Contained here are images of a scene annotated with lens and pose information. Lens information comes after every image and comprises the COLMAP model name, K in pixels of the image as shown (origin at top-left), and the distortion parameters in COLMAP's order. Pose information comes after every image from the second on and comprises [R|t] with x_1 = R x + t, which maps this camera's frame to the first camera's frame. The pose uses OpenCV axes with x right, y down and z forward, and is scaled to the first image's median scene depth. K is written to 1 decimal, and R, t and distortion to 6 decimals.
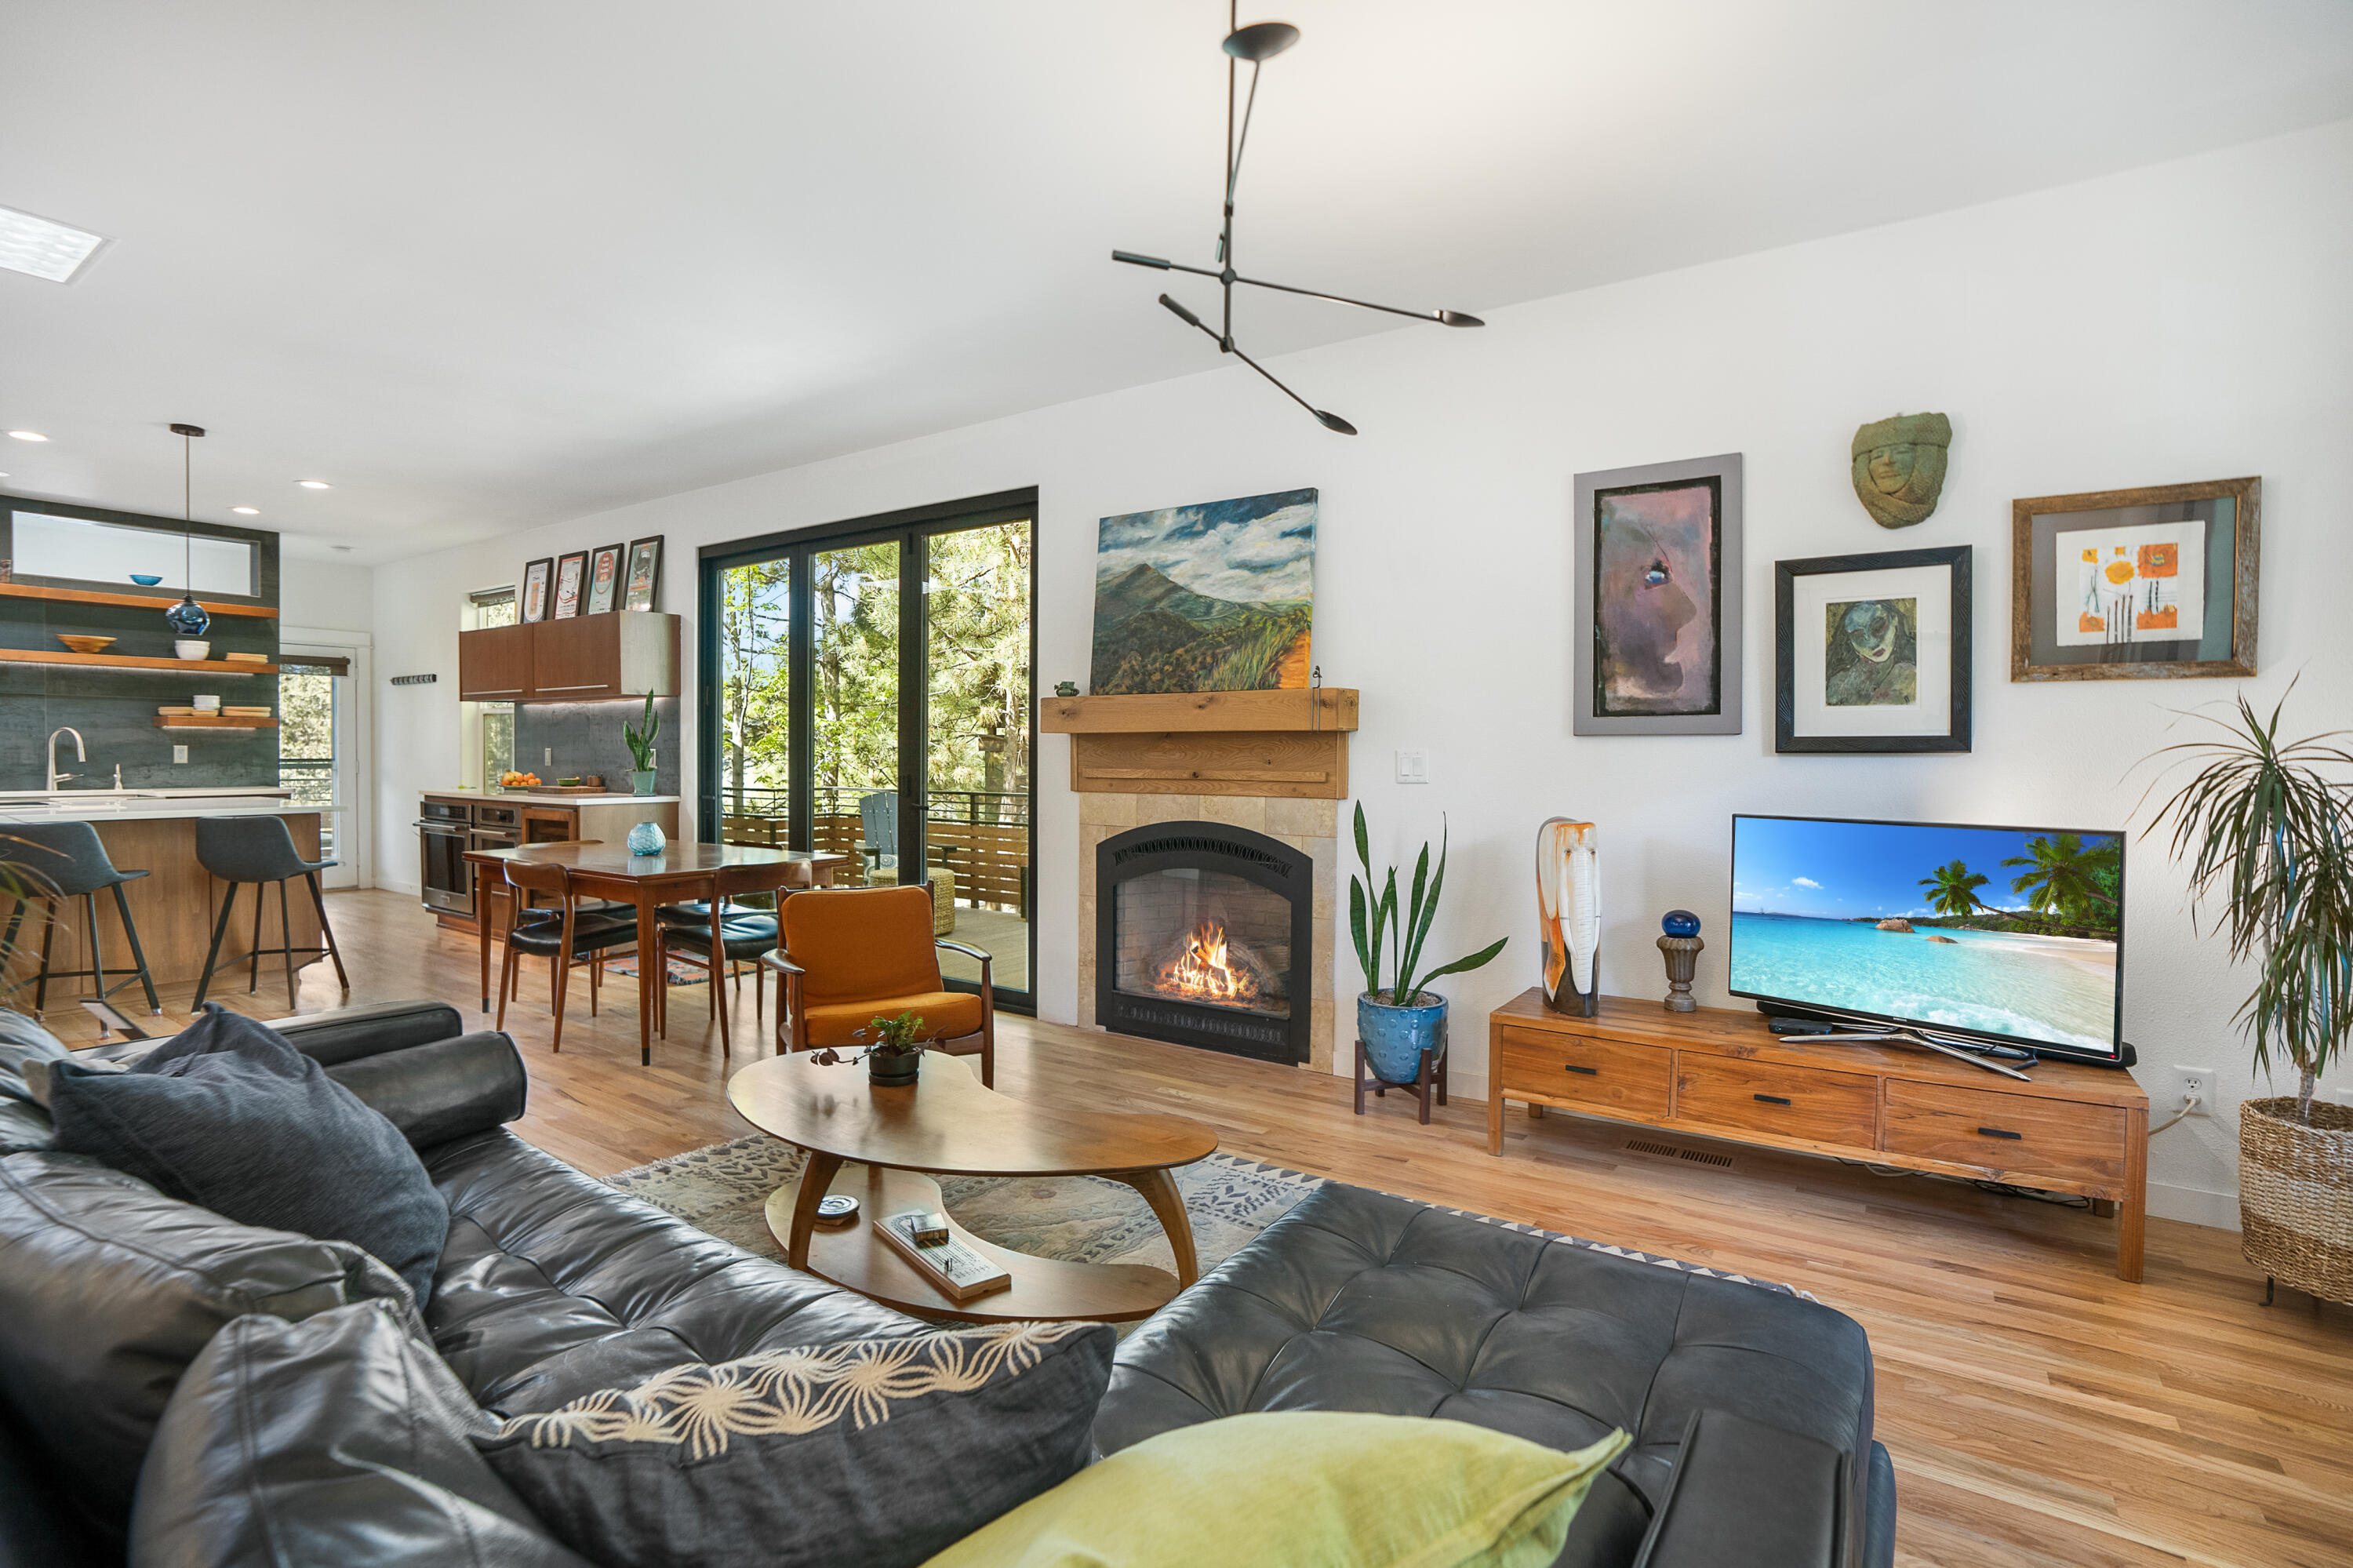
lens RADIAL K [[1120.0, 0, 1167.4], [0, 1120.0, 770.9], [0, 0, 1]] dist [-0.062936, 0.024377]
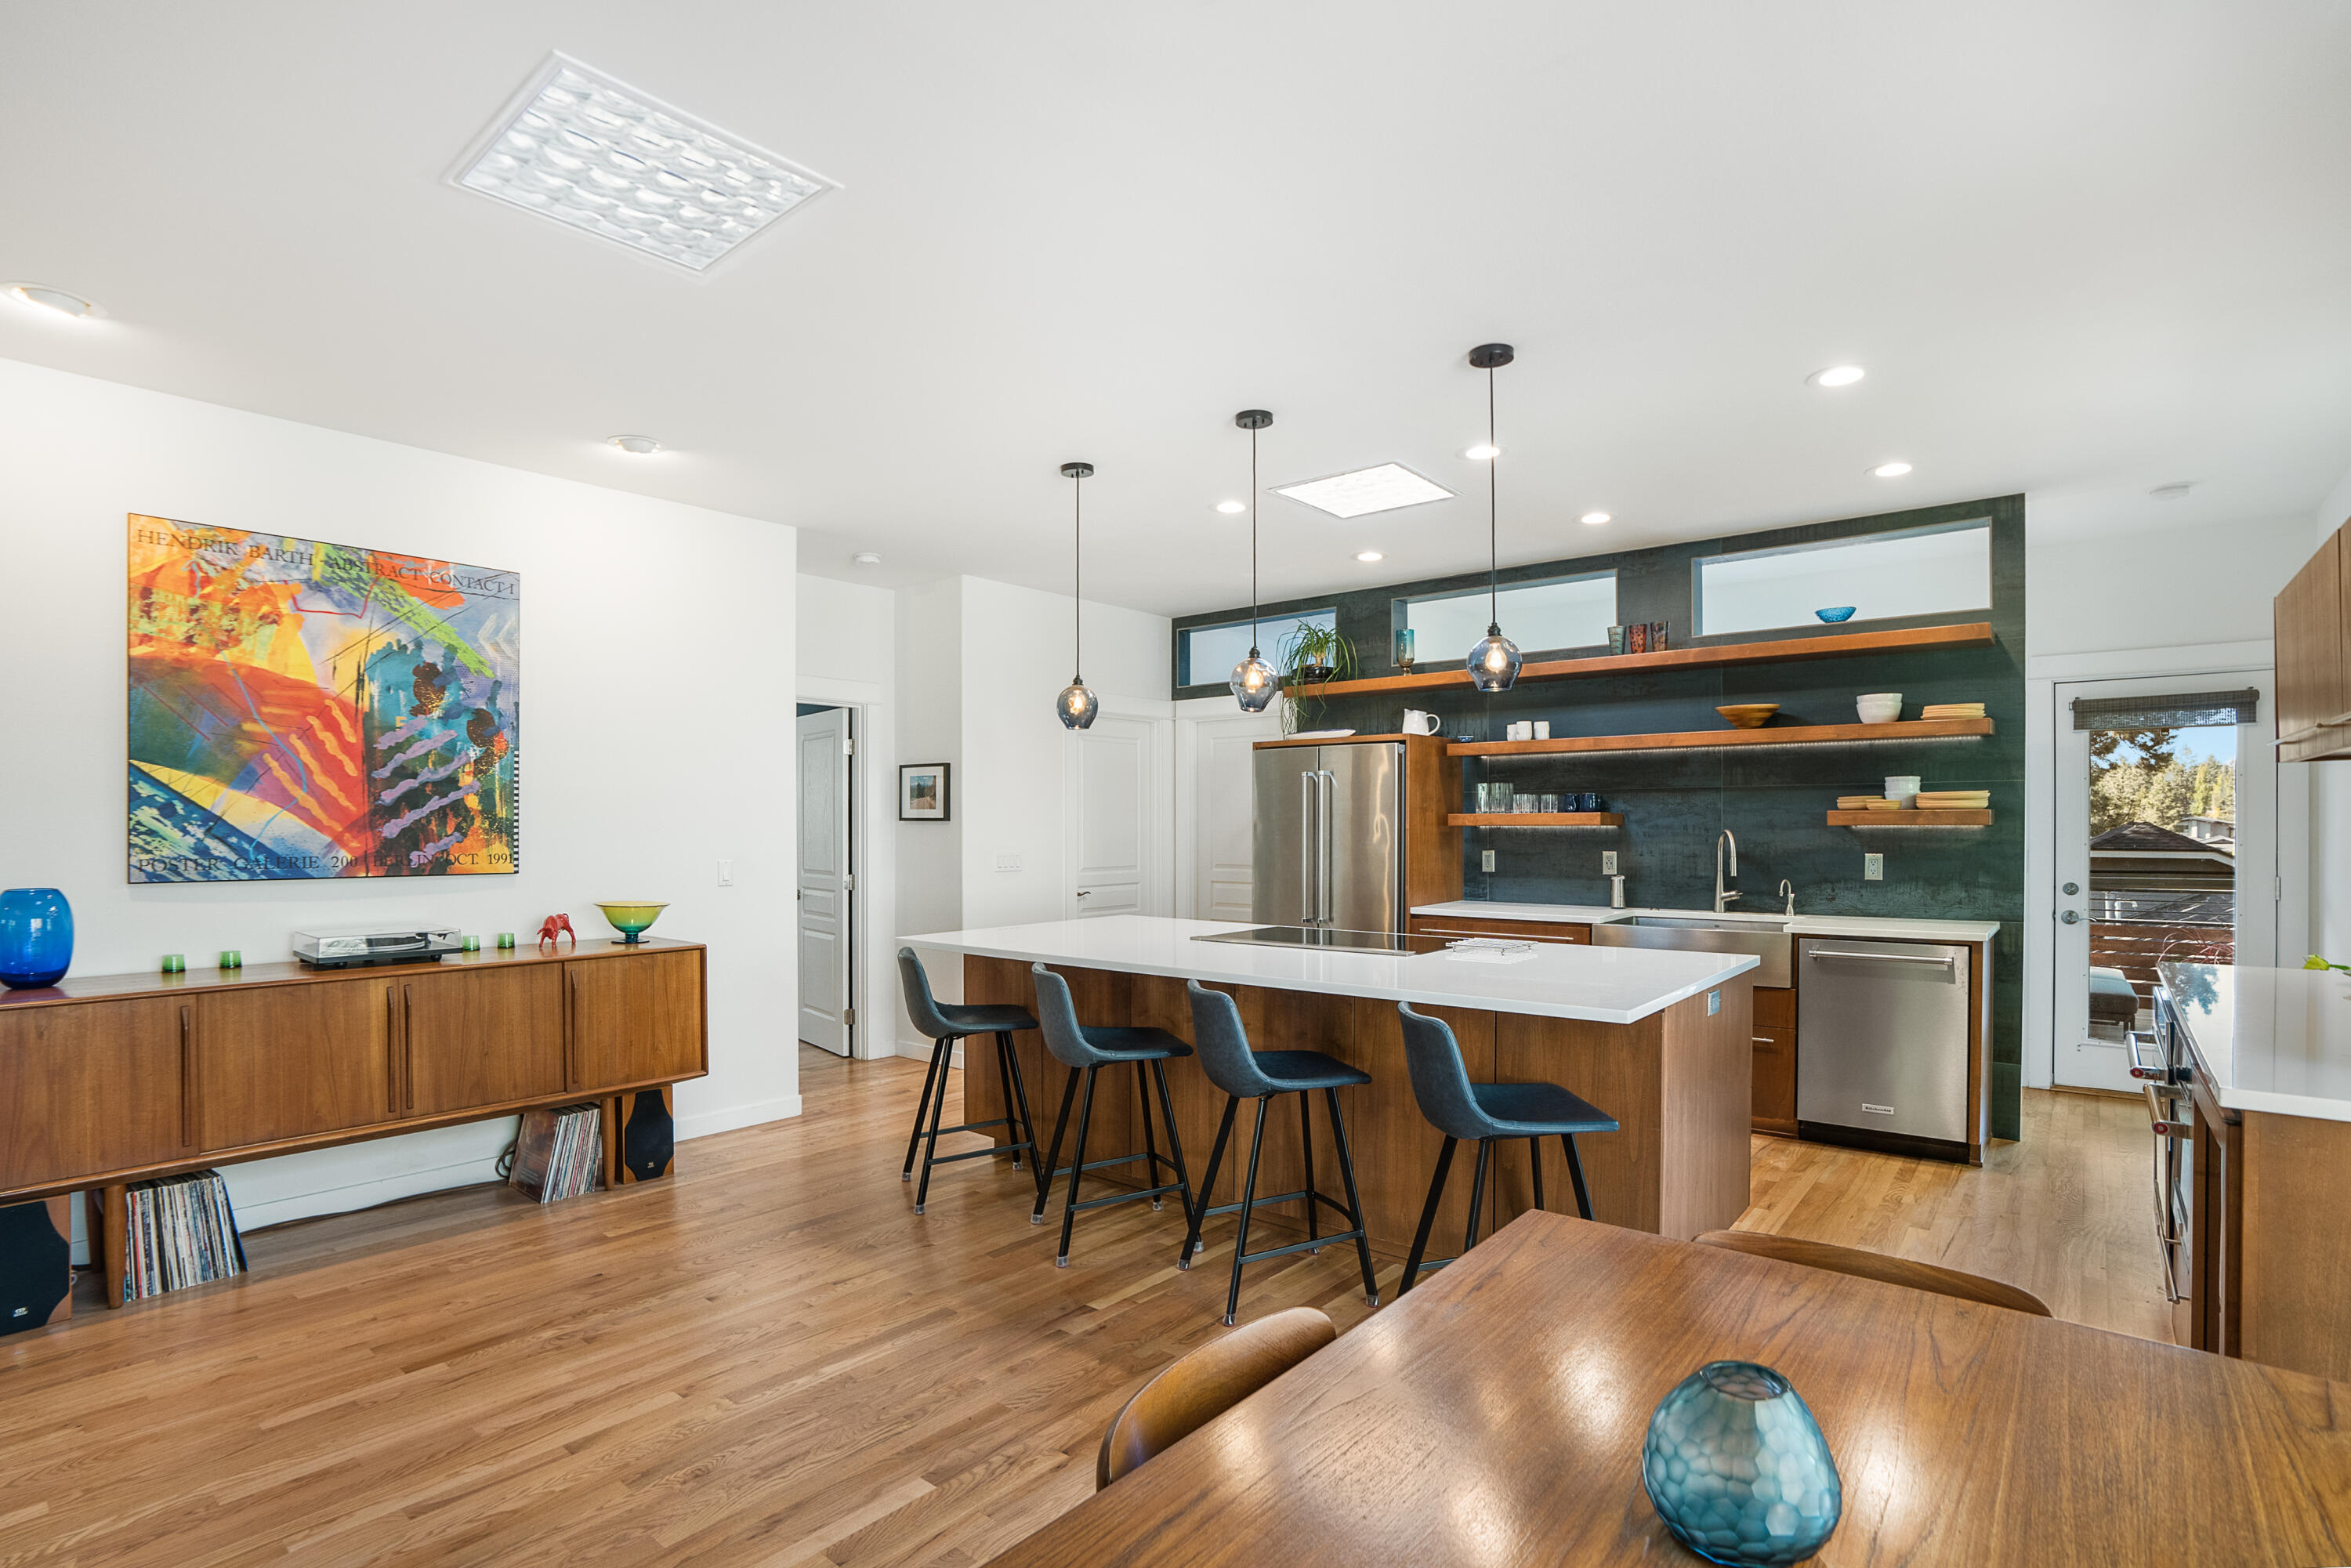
lens RADIAL K [[1119.0, 0, 1151.8], [0, 1119.0, 842.1], [0, 0, 1]] dist [-0.062936, 0.024377]
pose [[-0.103933, 0.008032, -0.994552, -0.299836], [-0.011998, 0.999885, 0.009329, -0.049594], [0.994512, 0.012902, -0.103824, 0.980852]]
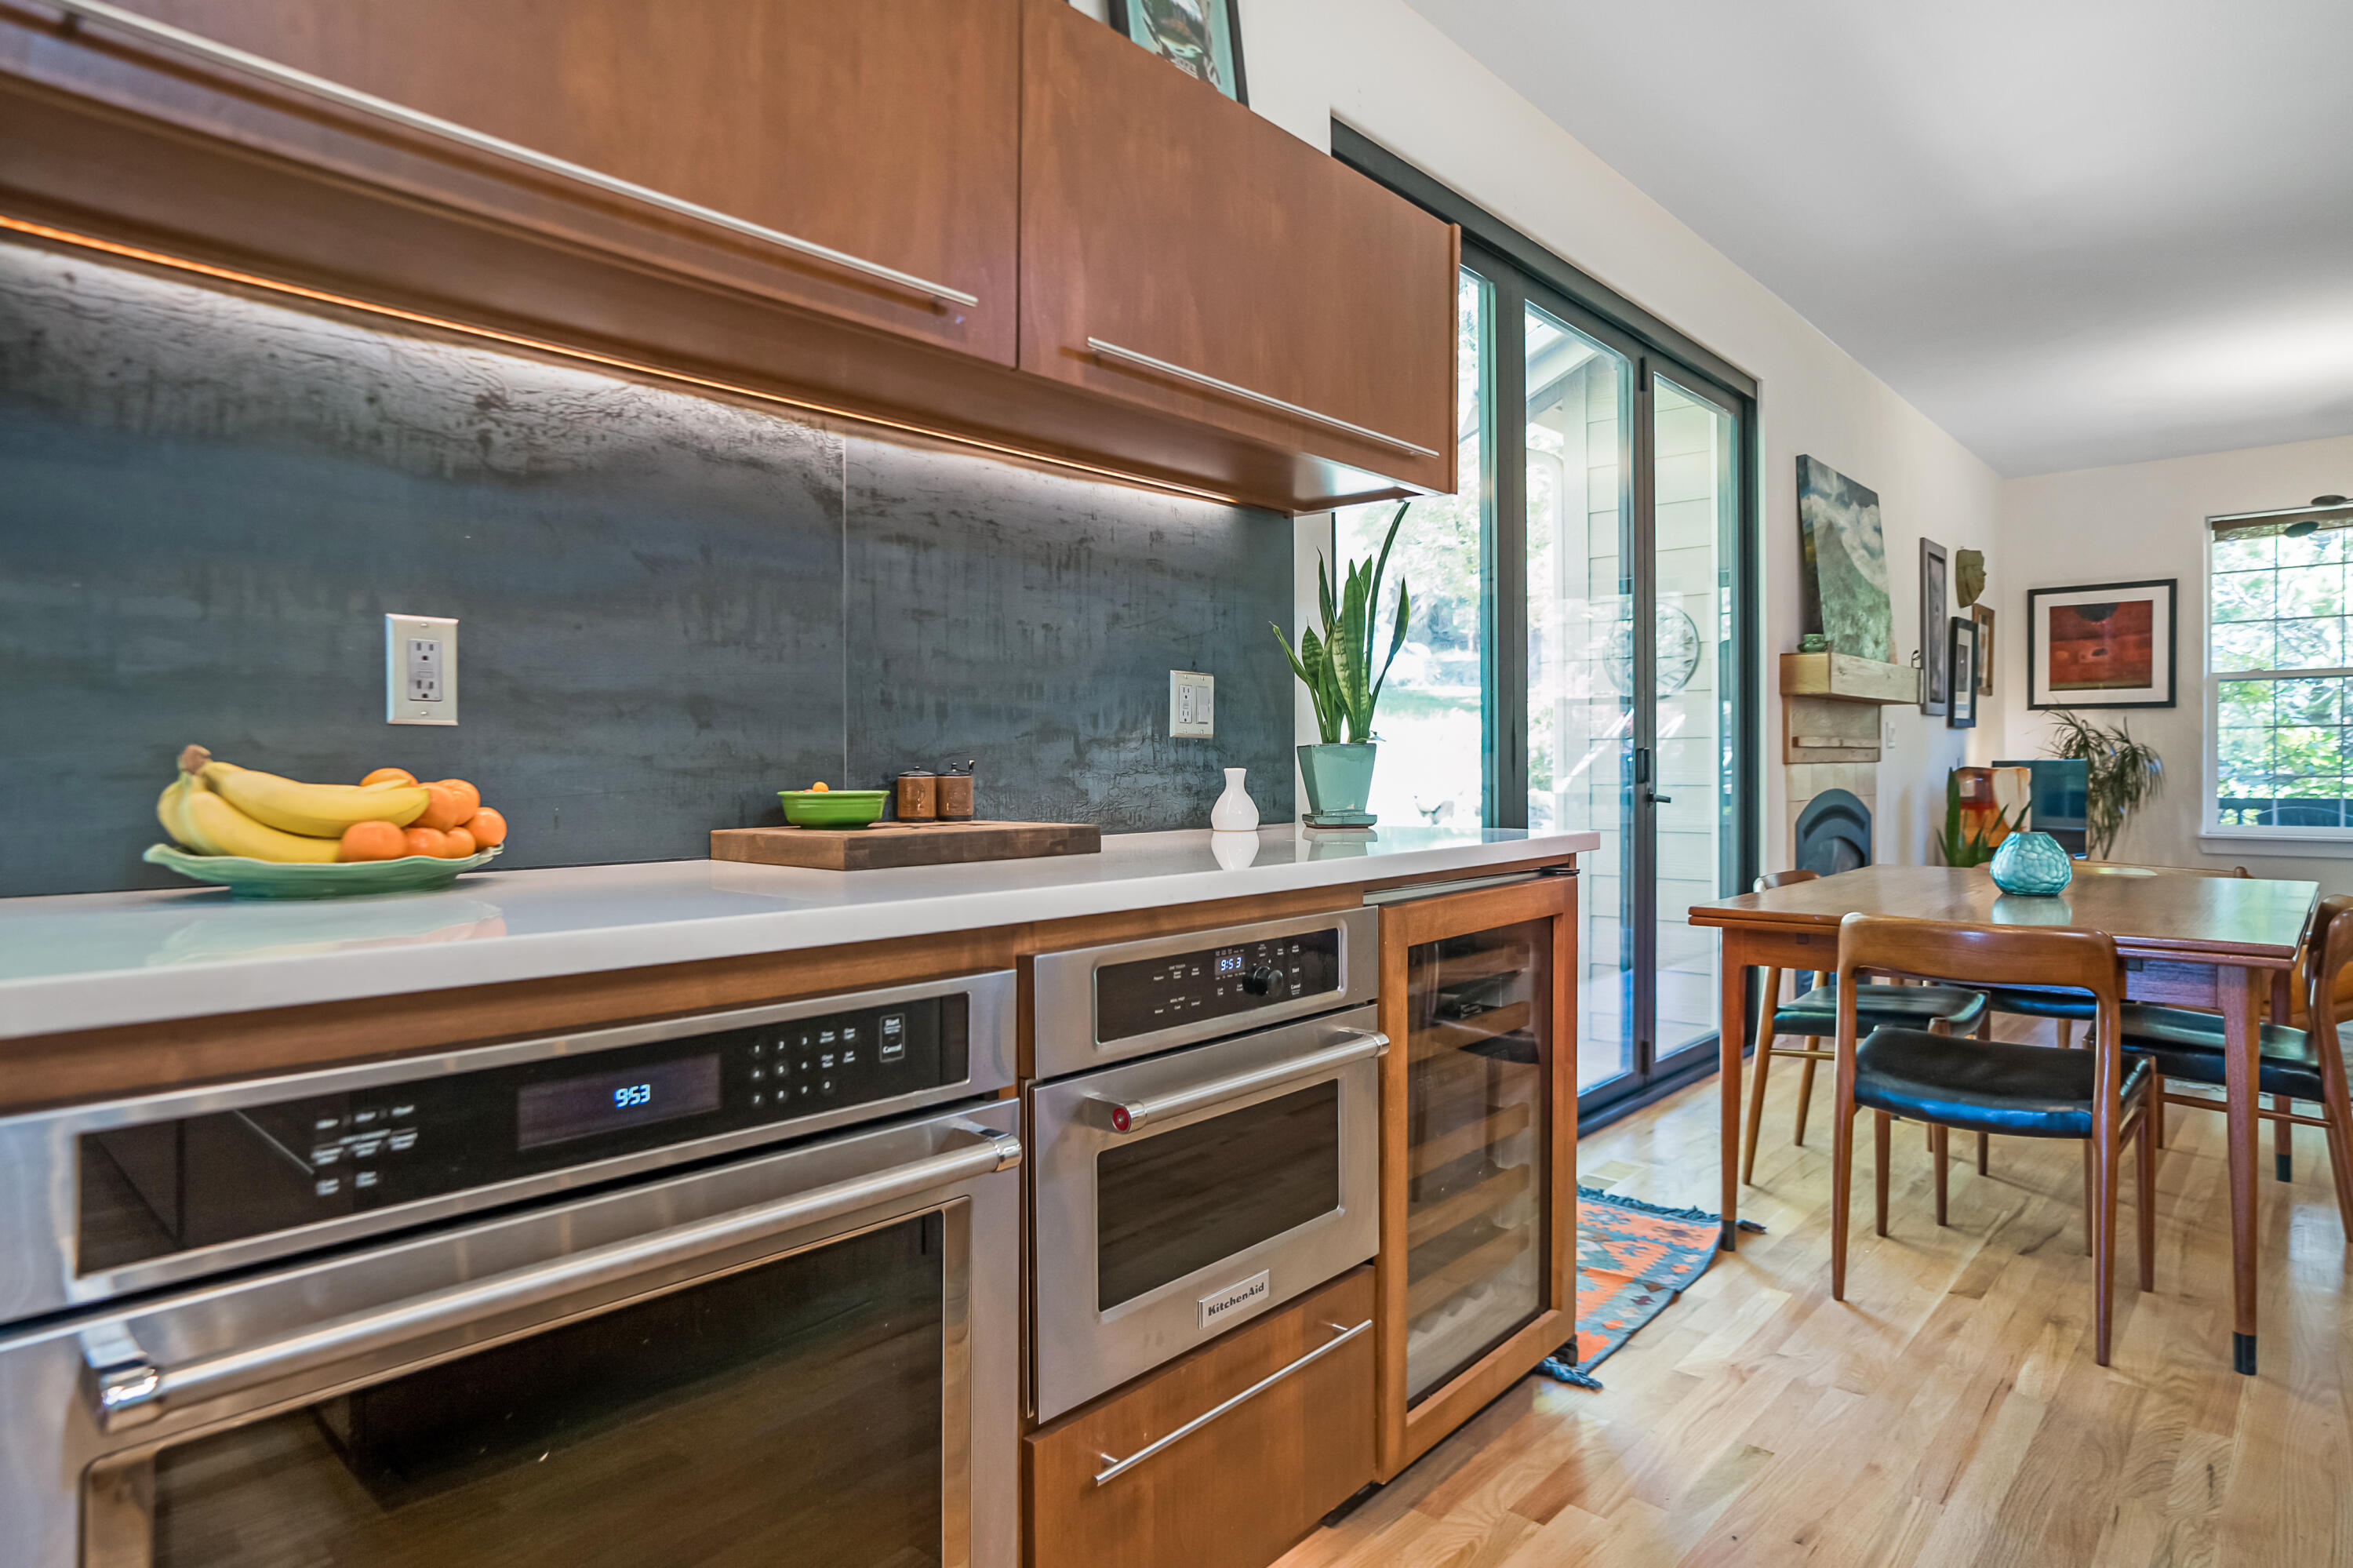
lens RADIAL K [[1332.4, 0, 1162.4], [0, 1332.4, 771.5], [0, 0, 1]] dist [-0.032236, 0.013949]
pose [[0.131469, -0.012276, 0.991244, -1.198772], [0.022496, 0.999703, 0.009397, 0.005092], [-0.991065, 0.021064, 0.131706, 1.406165]]
